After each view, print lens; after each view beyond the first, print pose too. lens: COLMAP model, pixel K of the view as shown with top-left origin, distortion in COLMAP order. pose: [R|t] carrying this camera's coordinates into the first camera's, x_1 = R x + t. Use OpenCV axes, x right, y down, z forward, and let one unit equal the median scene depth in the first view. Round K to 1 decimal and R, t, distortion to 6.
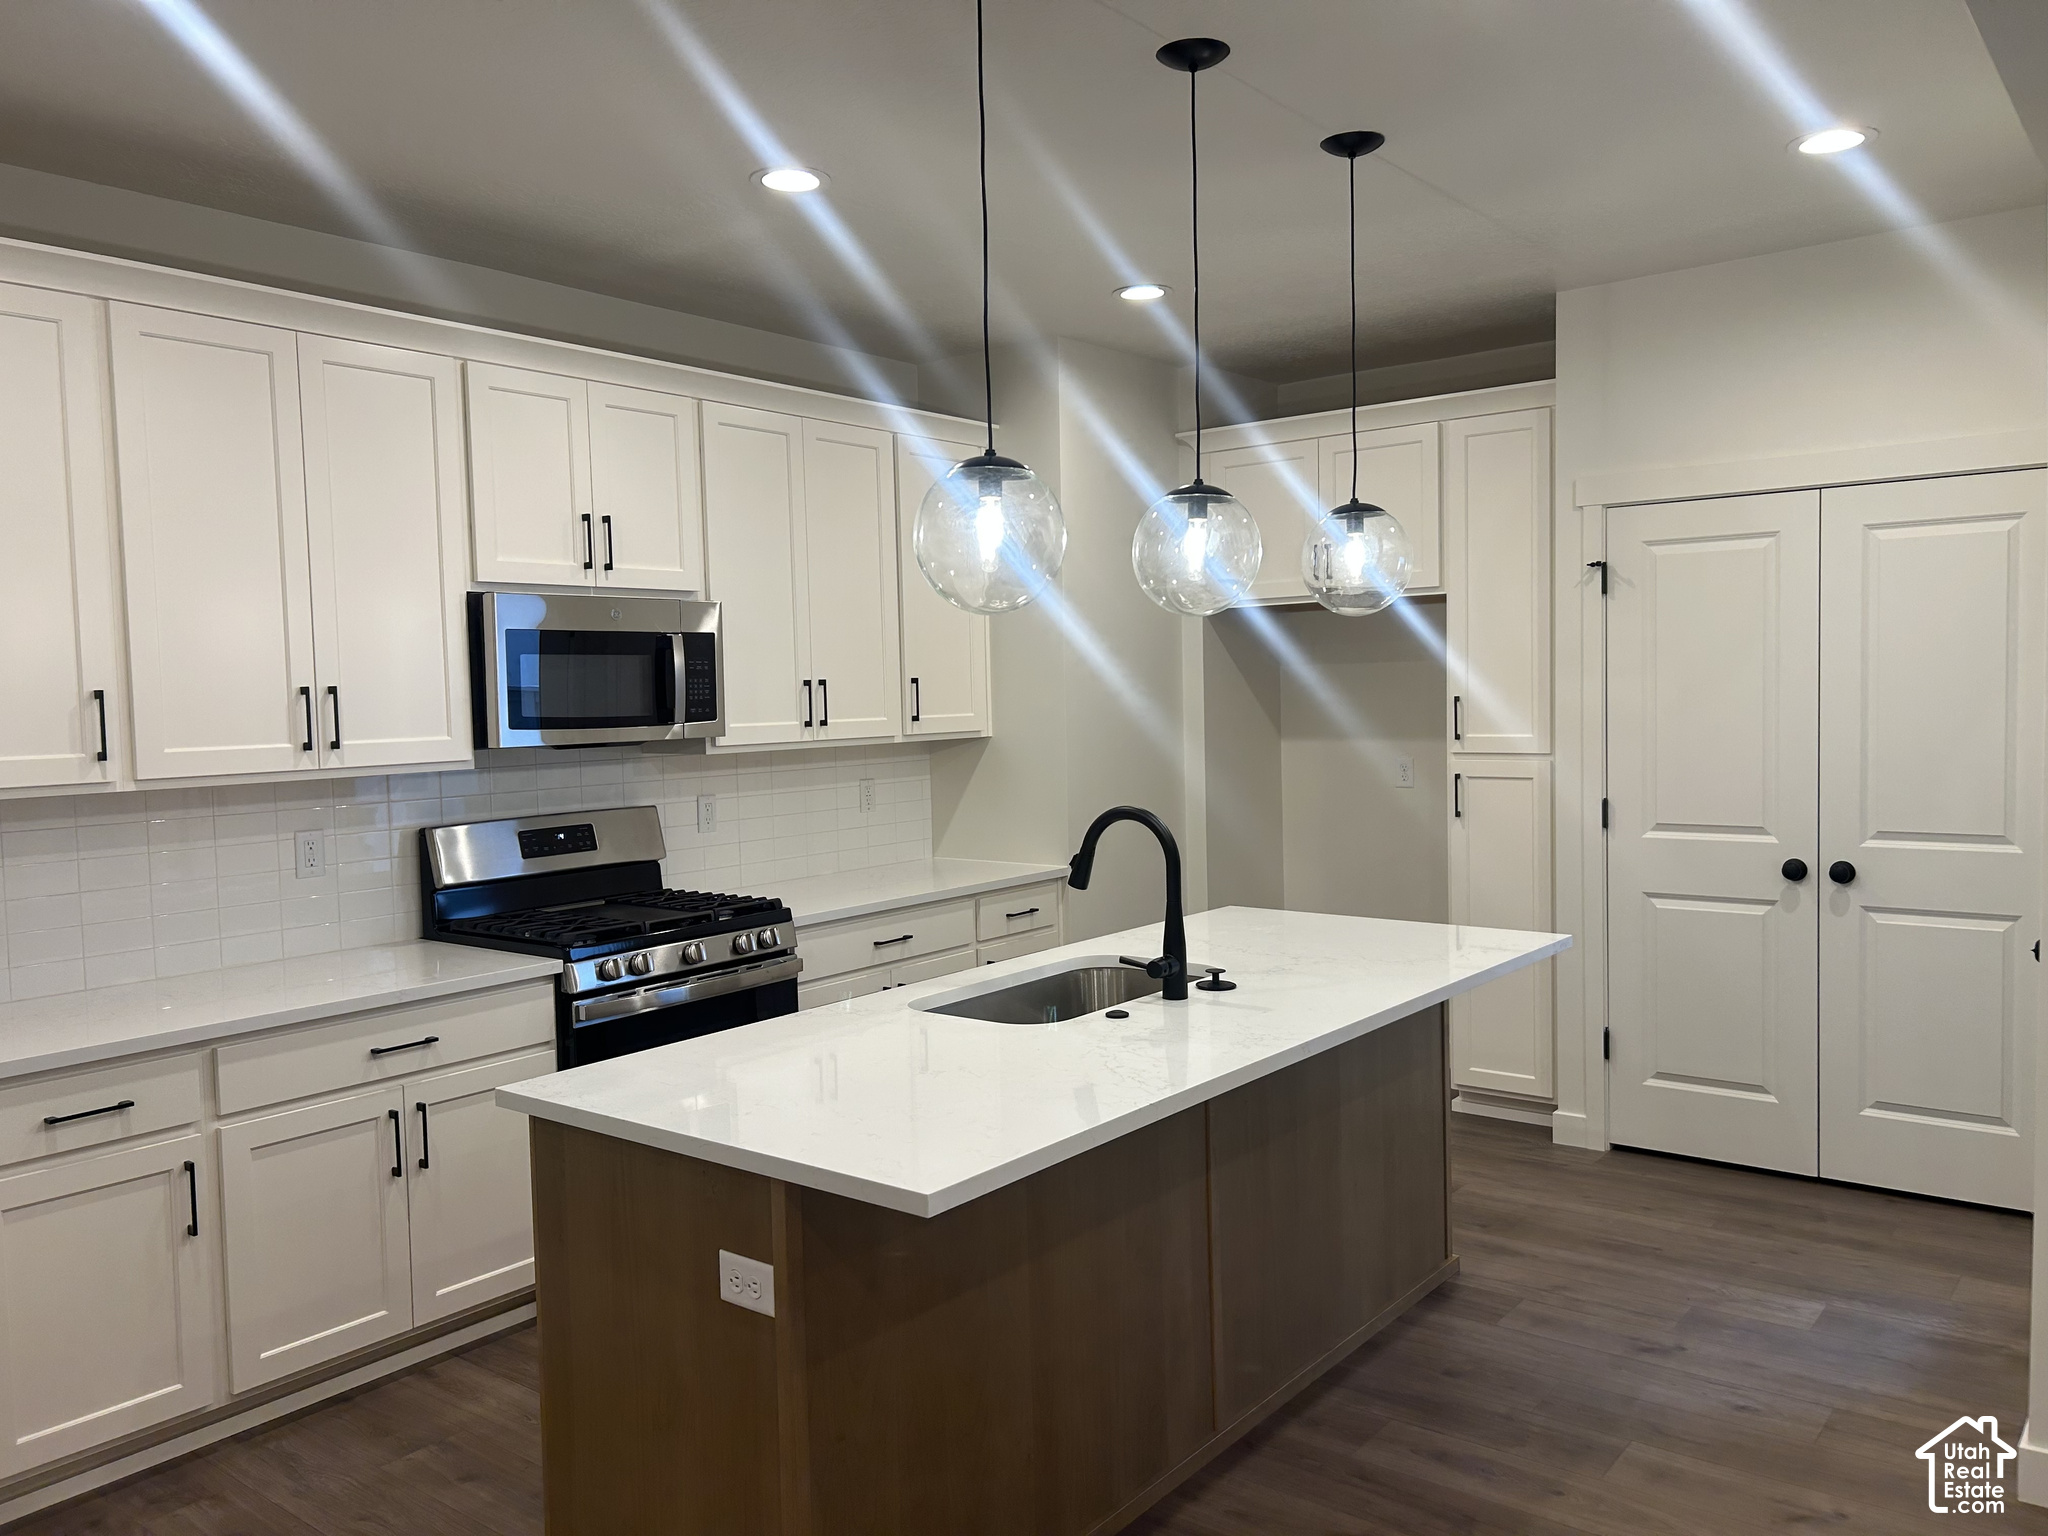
lens RADIAL K [[1549.4, 0, 1024.6], [0, 1549.4, 775.0], [0, 0, 1]] dist [0.040153, -0.009954]
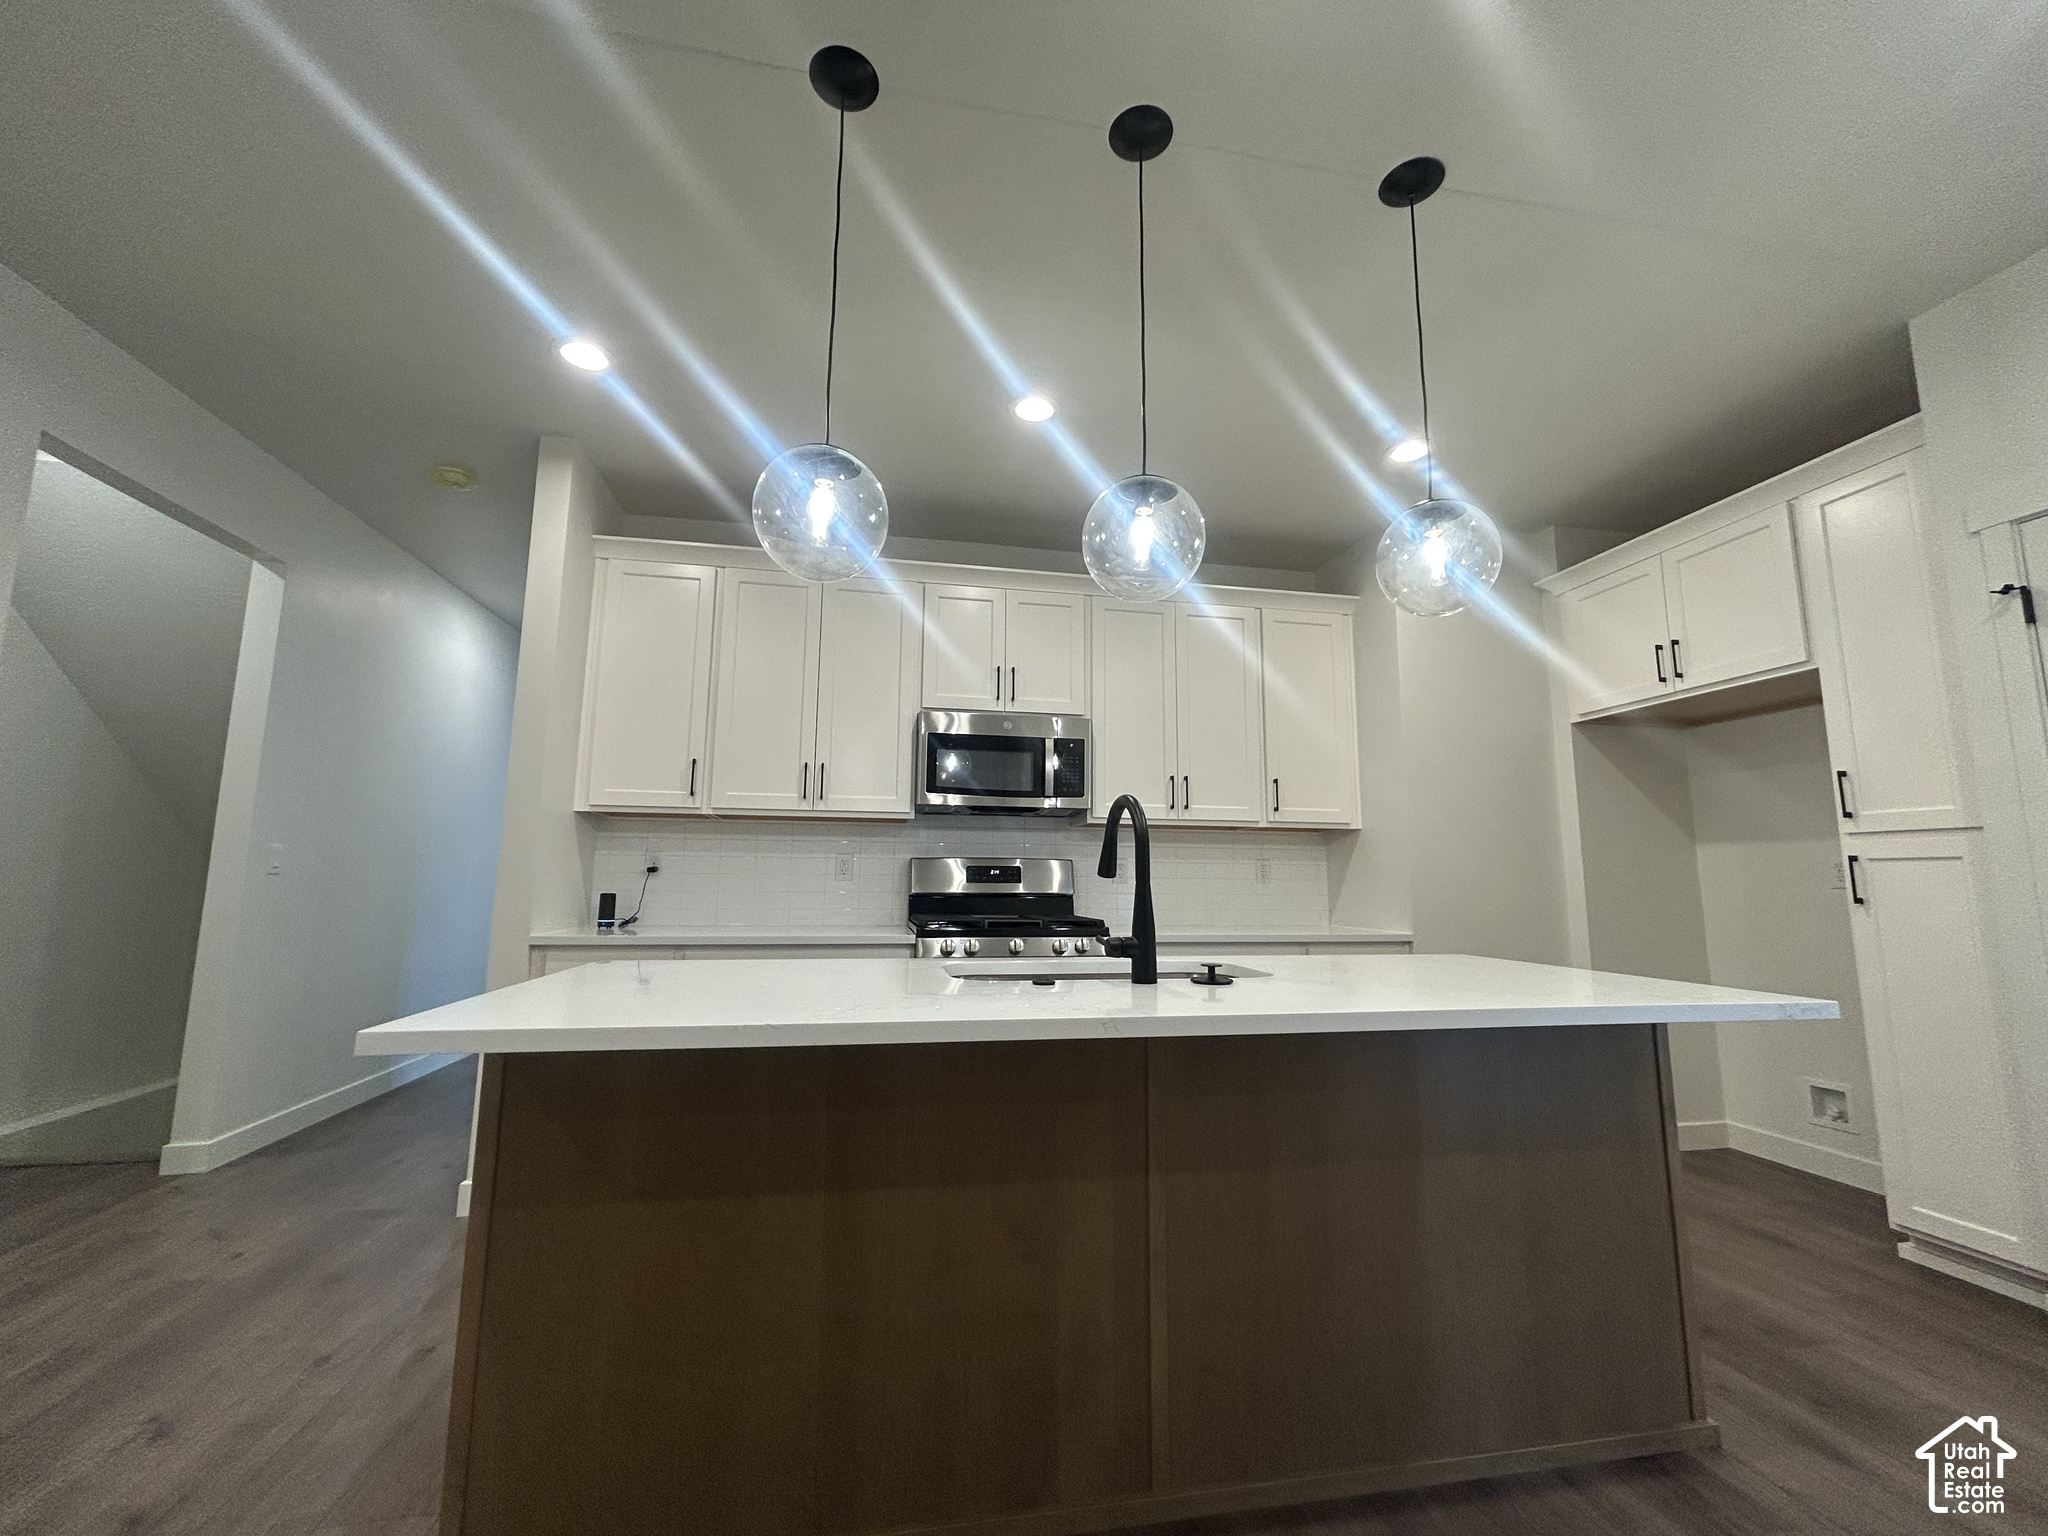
lens RADIAL K [[821.9, 0, 1027.0], [0, 821.9, 765.8], [0, 0, 1]] dist [0.000085, -0.001149]
pose [[0.753801, -0.062731, -0.654101, 0.281420], [-0.065627, 0.983269, -0.169929, 0.074057], [0.653817, 0.171020, 0.737072, 0.390347]]
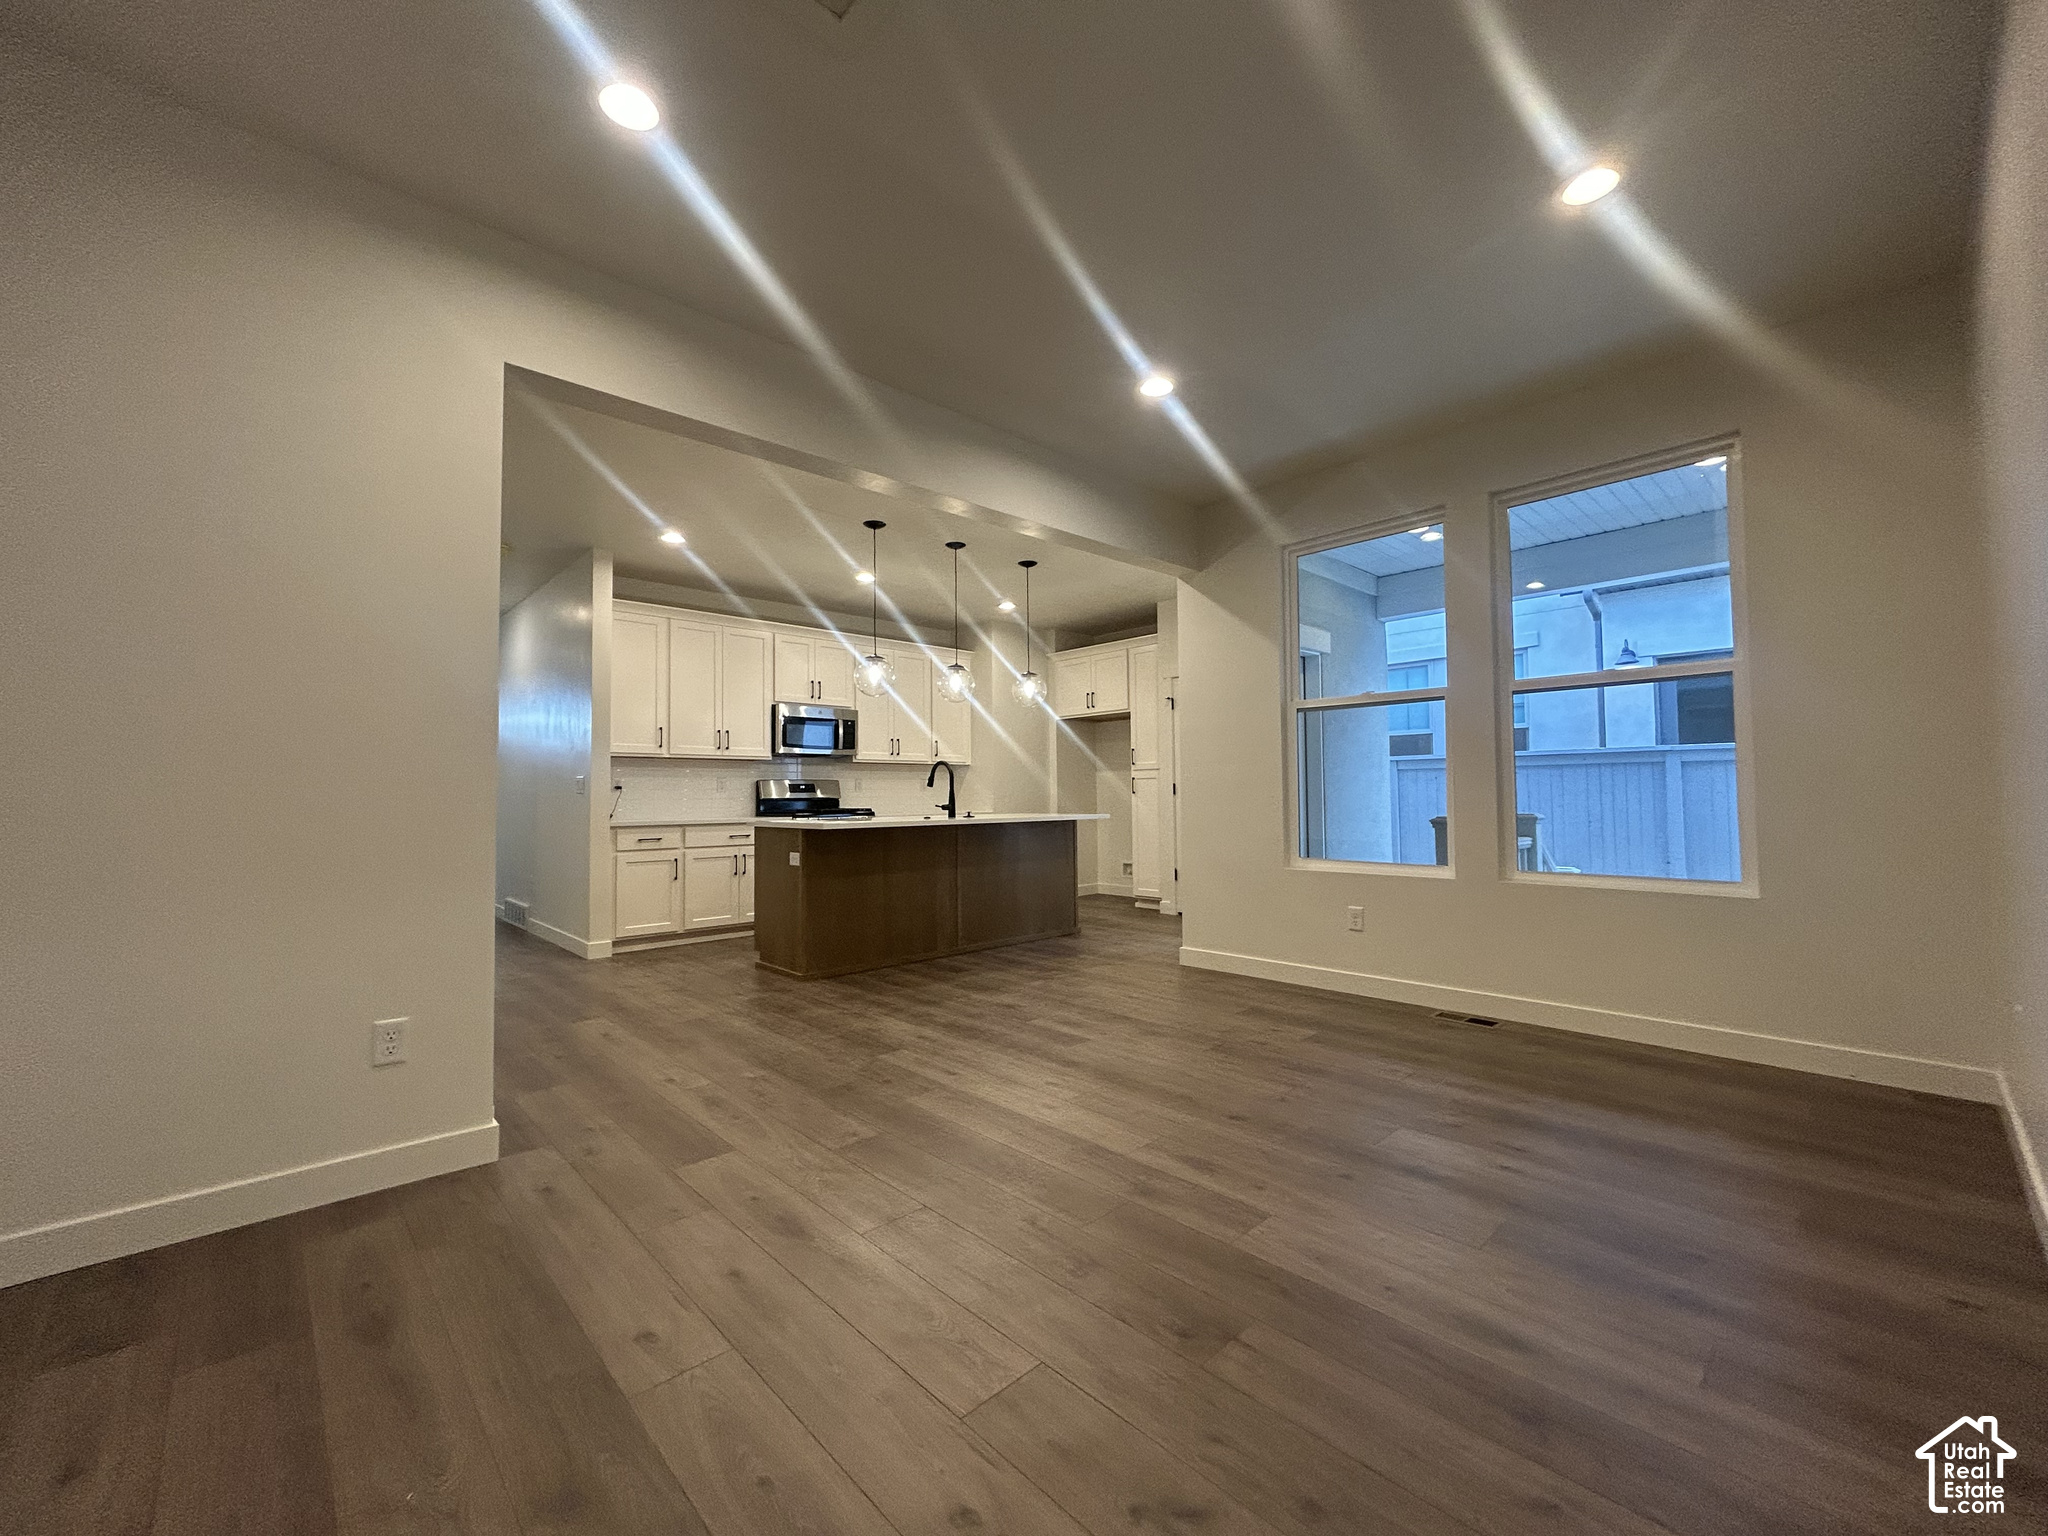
lens RADIAL K [[821.9, 0, 1034.9], [0, 821.9, 769.8], [0, 0, 1]] dist [0.000085, -0.001149]
pose [[0.990279, 0.007417, -0.138898, 0.373322], [-0.020018, 0.995782, -0.089544, 0.141976], [0.137648, 0.091454, 0.986250, -0.522064]]
